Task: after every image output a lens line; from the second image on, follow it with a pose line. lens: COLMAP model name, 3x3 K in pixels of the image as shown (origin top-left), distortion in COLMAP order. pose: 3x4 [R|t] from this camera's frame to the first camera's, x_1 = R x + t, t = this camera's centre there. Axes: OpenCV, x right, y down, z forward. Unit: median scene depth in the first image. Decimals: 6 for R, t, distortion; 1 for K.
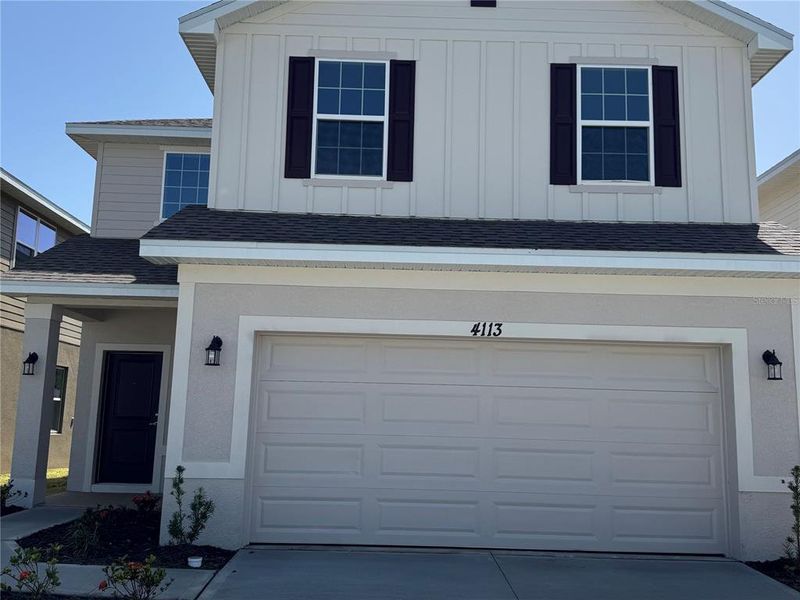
lens RADIAL K [[747.0, 0, 397.7], [0, 747.0, 300.0], [0, 0, 1]] dist [0.131620, -0.238251]
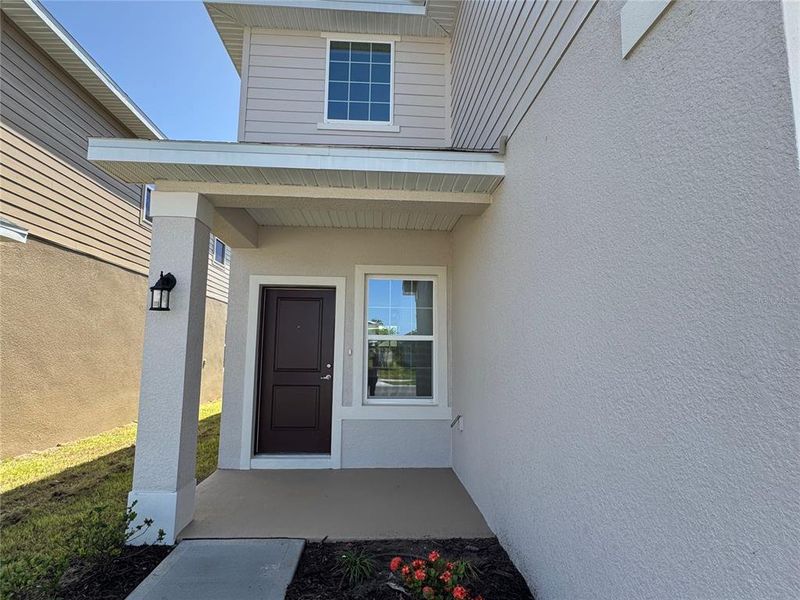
lens RADIAL K [[423.7, 0, 400.0], [0, 423.7, 300.0], [0, 0, 1]] dist [-0.006719, 0.000330]
pose [[0.998381, -0.007004, 0.056440, -0.362795], [0.004746, 0.999187, 0.040042, 0.088193], [-0.056675, -0.039709, 0.997603, 0.754568]]
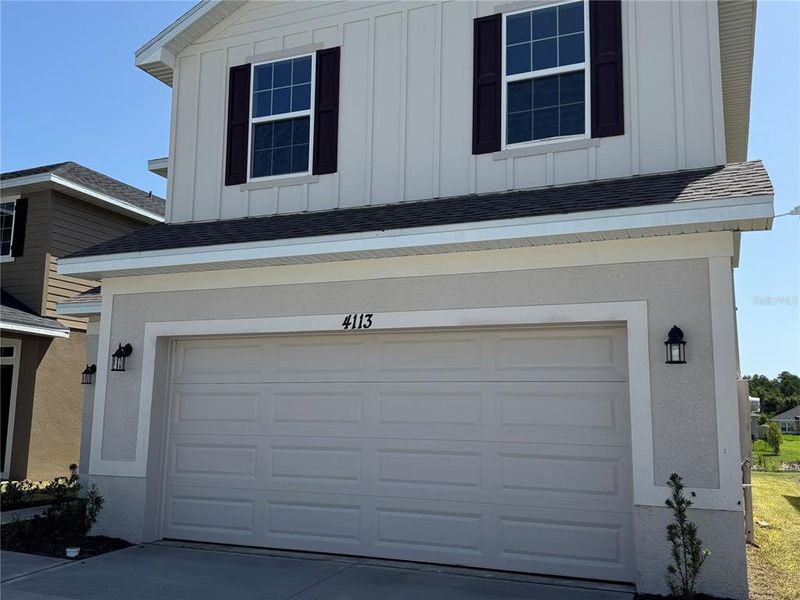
lens RADIAL K [[745.5, 0, 398.6], [0, 745.5, 304.4], [0, 0, 1]] dist [0.145399, -0.296647]
pose [[0.916943, -0.069056, -0.392998, 0.459198], [0.068998, 0.997514, -0.014292, 0.030081], [0.393008, -0.014011, 0.919428, 0.144985]]
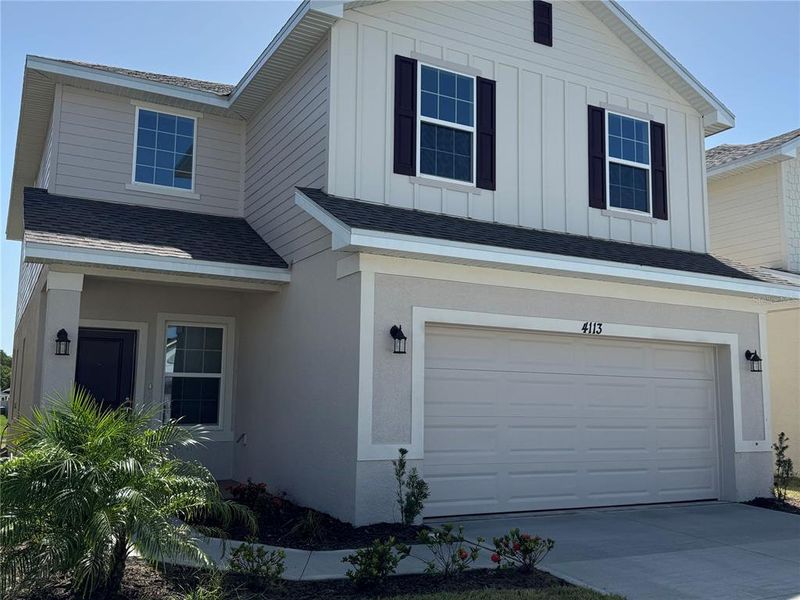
lens RADIAL K [[745.5, 0, 398.6], [0, 745.5, 304.4], [0, 0, 1]] dist [0.145399, -0.296647]
pose [[0.882517, 0.049442, 0.467675, -0.621603], [-0.066212, 0.997615, 0.019479, -0.001177], [-0.465597, -0.048156, 0.883686, 0.070530]]
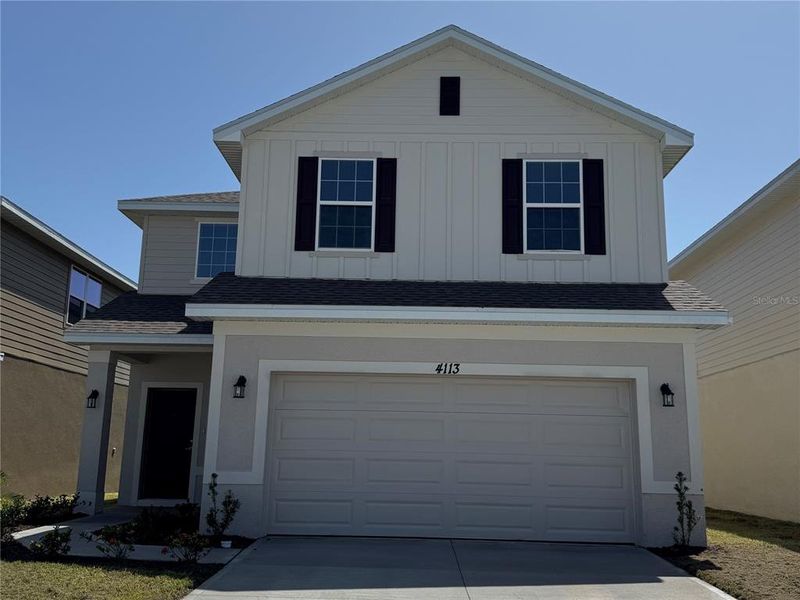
lens RADIAL K [[747.0, 0, 397.7], [0, 747.0, 300.0], [0, 0, 1]] dist [0.131620, -0.238251]
pose [[0.999564, -0.010327, -0.027679, 0.059681], [0.008979, 0.998790, -0.048360, -0.015241], [0.028144, 0.048091, 0.998446, -0.267699]]
